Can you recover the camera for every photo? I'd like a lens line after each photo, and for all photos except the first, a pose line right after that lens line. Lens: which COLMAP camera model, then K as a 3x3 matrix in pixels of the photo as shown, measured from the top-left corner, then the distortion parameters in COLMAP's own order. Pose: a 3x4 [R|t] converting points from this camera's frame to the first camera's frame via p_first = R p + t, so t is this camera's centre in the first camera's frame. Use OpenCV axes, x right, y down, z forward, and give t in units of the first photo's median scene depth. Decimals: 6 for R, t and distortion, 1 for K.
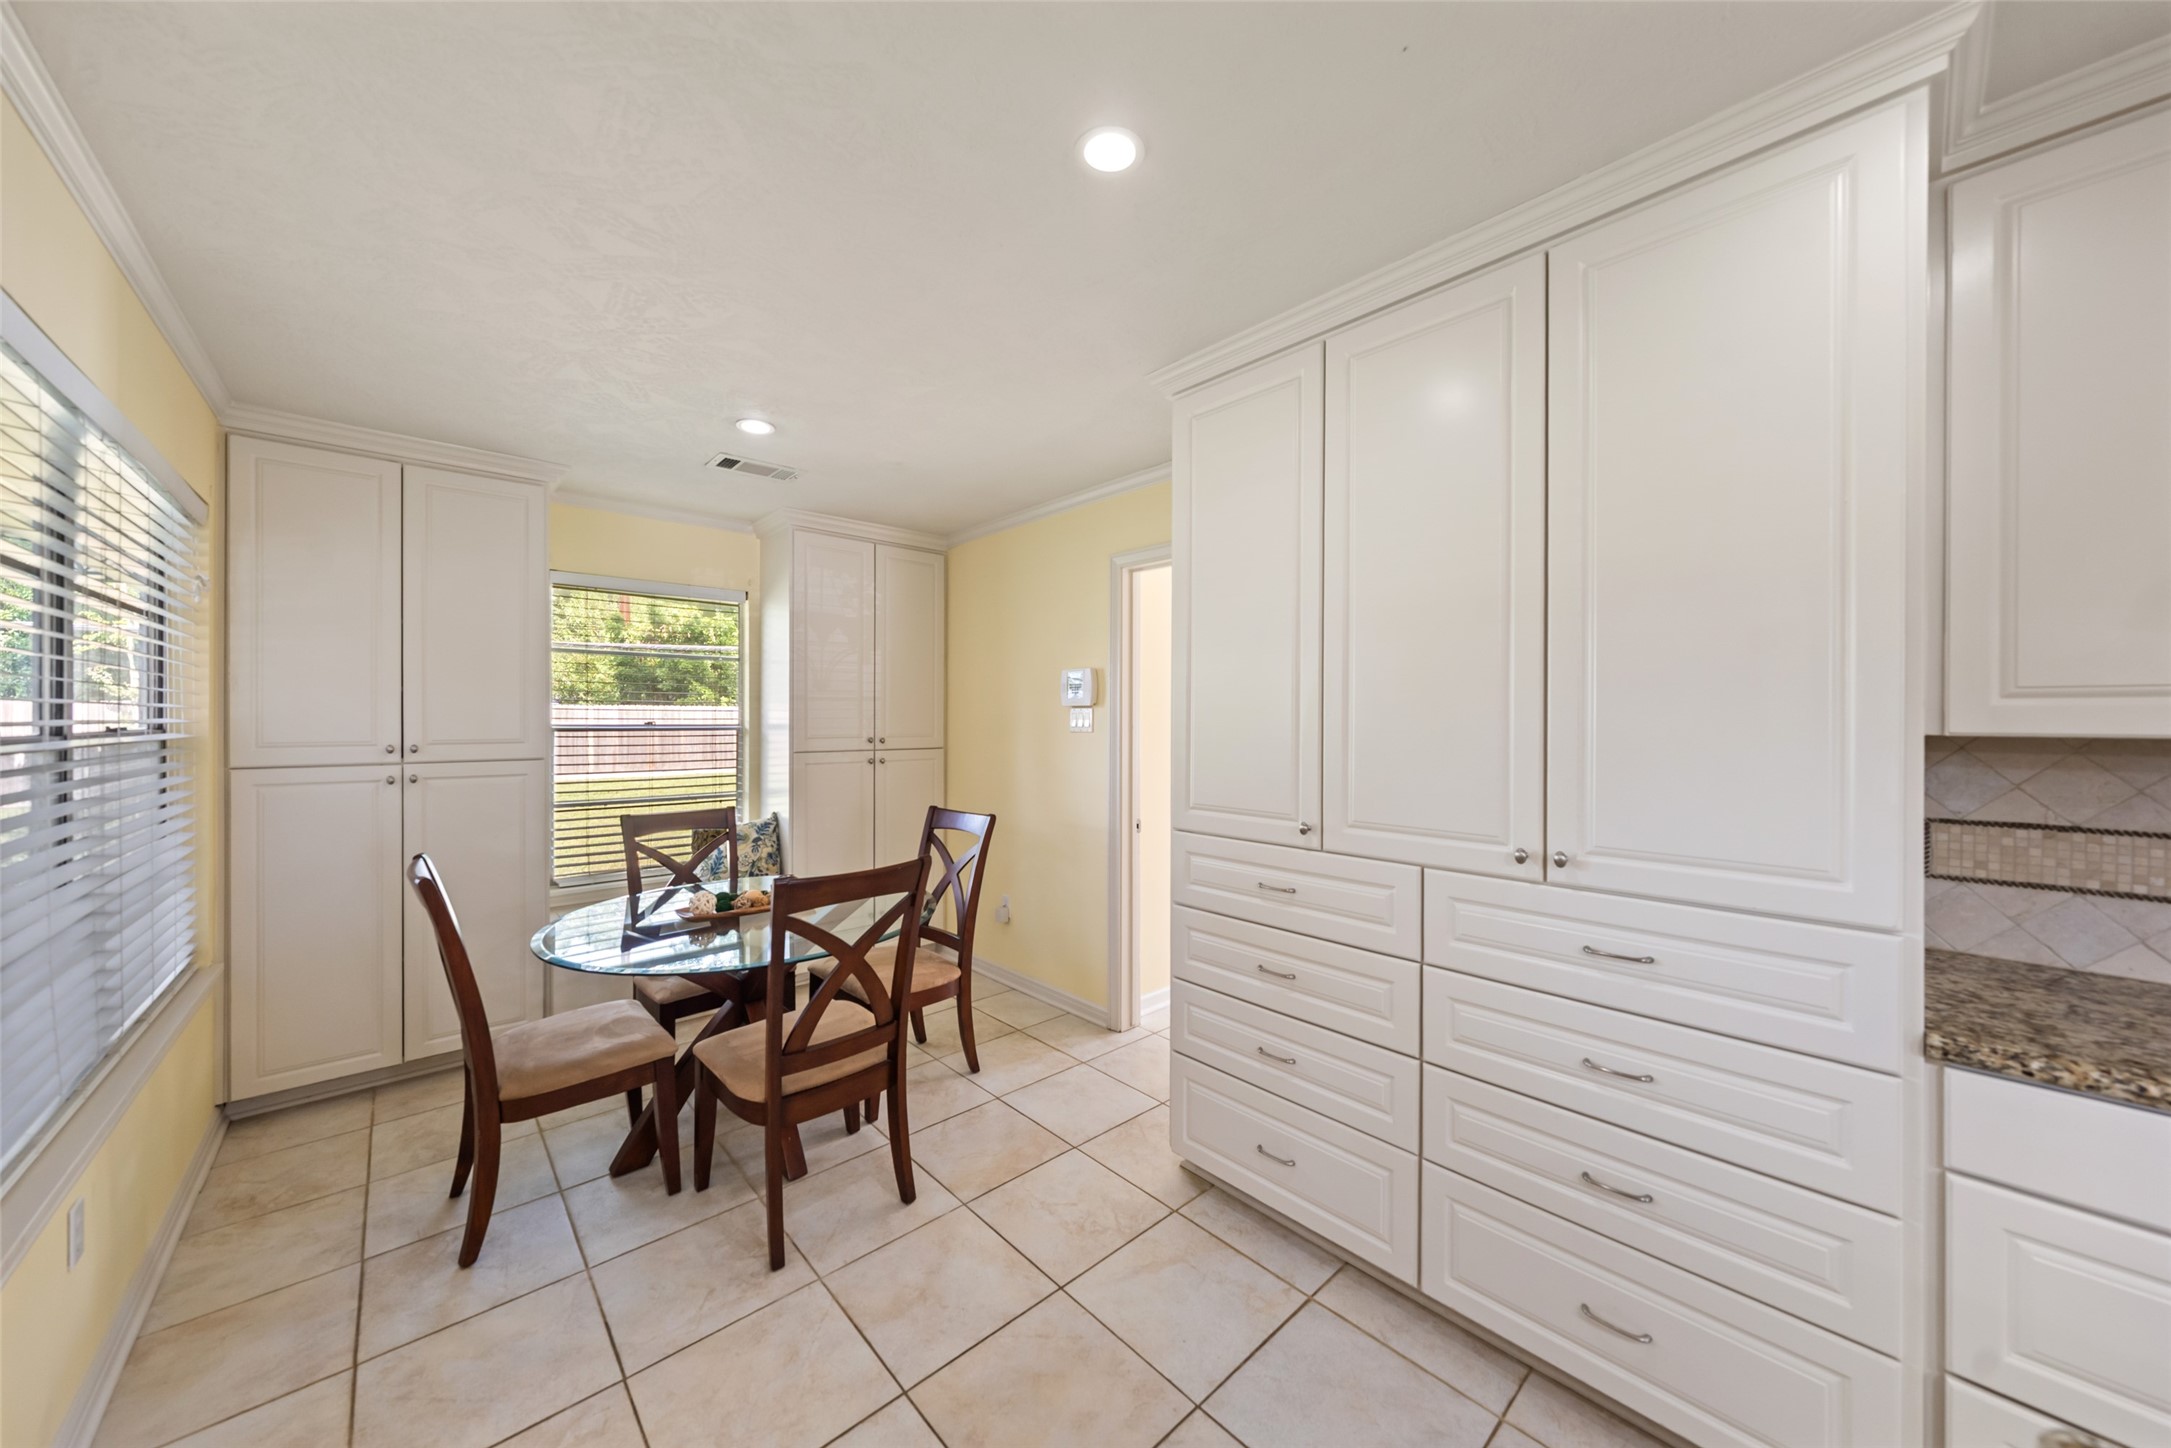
lens RADIAL K [[756.3, 0, 1077.3], [0, 756.3, 725.6], [0, 0, 1]] dist [-0.004702, 0.000044]
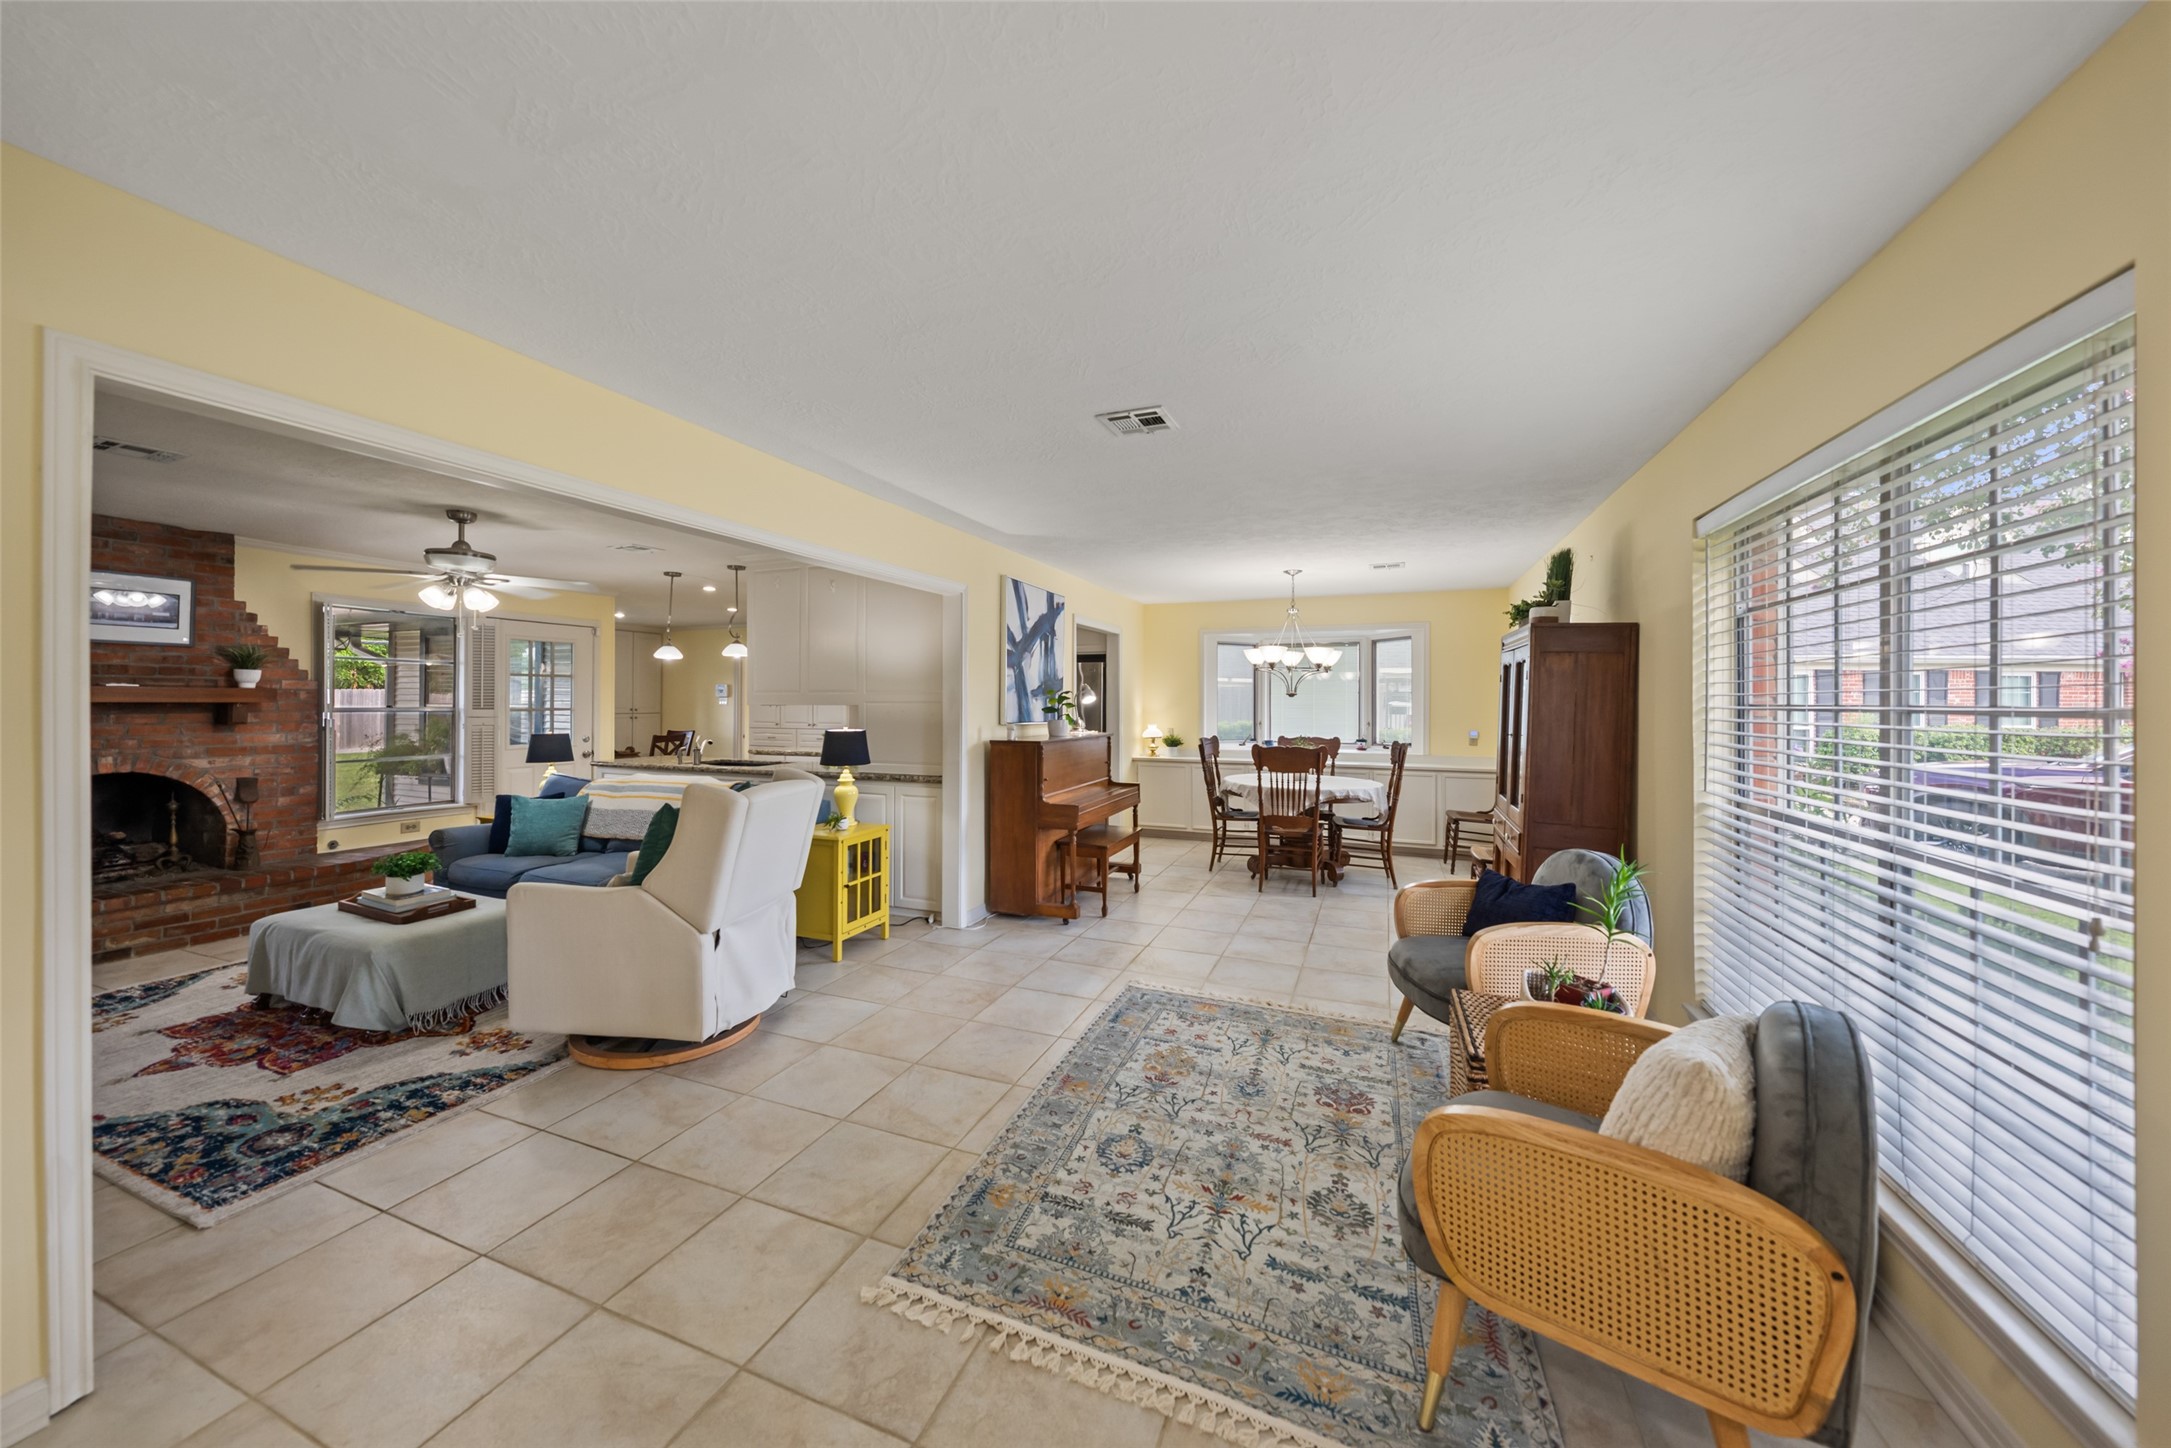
lens RADIAL K [[756.3, 0, 1071.1], [0, 756.3, 681.8], [0, 0, 1]] dist [-0.004702, 0.000044]
pose [[0.898889, 0.009978, 0.438063, -0.083815], [0.004994, 0.999442, -0.033013, 0.025563], [-0.438148, 0.031862, 0.898338, -2.858188]]
